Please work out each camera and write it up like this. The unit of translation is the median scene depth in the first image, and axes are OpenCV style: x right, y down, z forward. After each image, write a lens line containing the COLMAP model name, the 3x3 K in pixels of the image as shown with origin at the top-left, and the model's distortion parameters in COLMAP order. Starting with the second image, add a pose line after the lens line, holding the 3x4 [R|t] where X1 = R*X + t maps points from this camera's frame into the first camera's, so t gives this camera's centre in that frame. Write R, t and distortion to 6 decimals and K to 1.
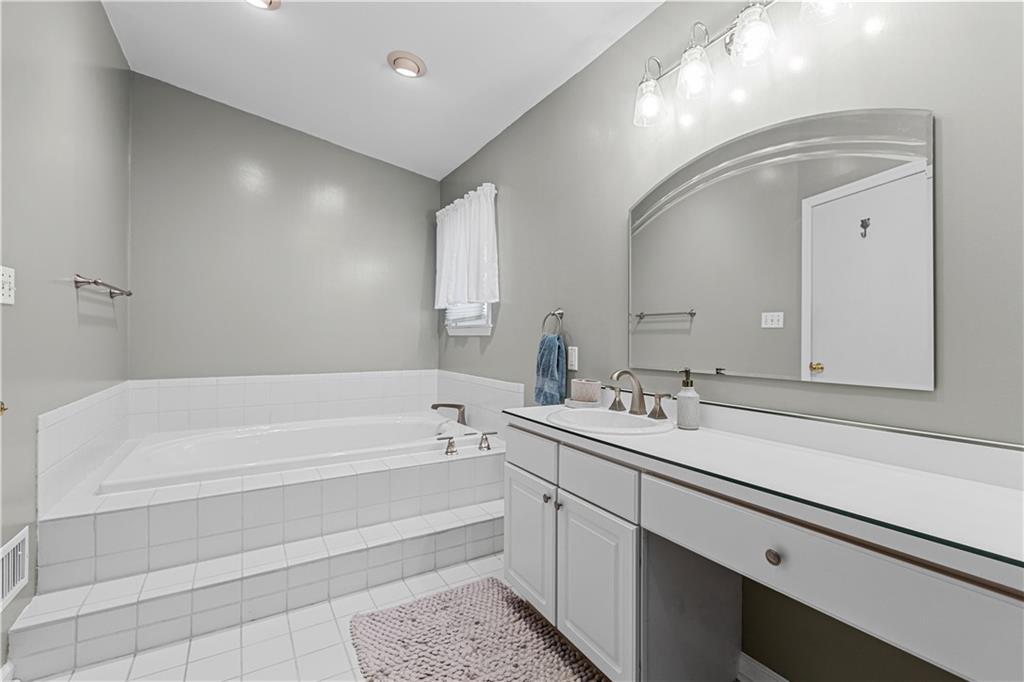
lens RADIAL K [[457.2, 0, 515.2], [0, 457.2, 334.5], [0, 0, 1]] dist [0.000604, -0.000684]
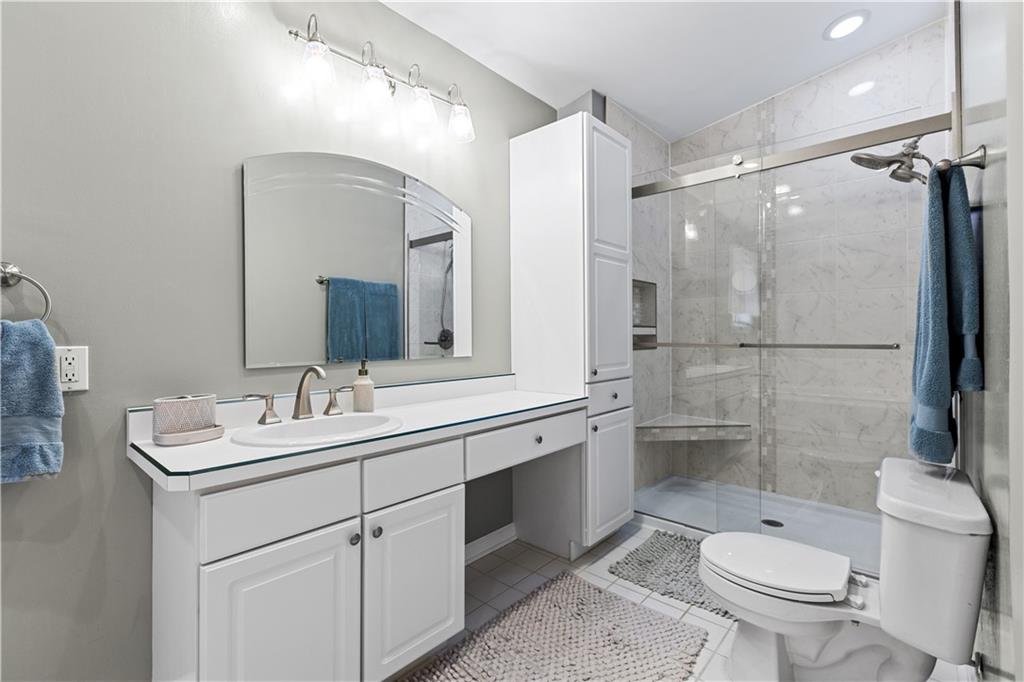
lens RADIAL K [[457.2, 0, 515.2], [0, 457.2, 334.5], [0, 0, 1]] dist [0.000604, -0.000684]
pose [[-0.300107, 0.002968, 0.953901, -0.735602], [0.001729, 0.999995, -0.002567, 0.023300], [-0.953904, 0.000879, -0.300111, 0.975129]]
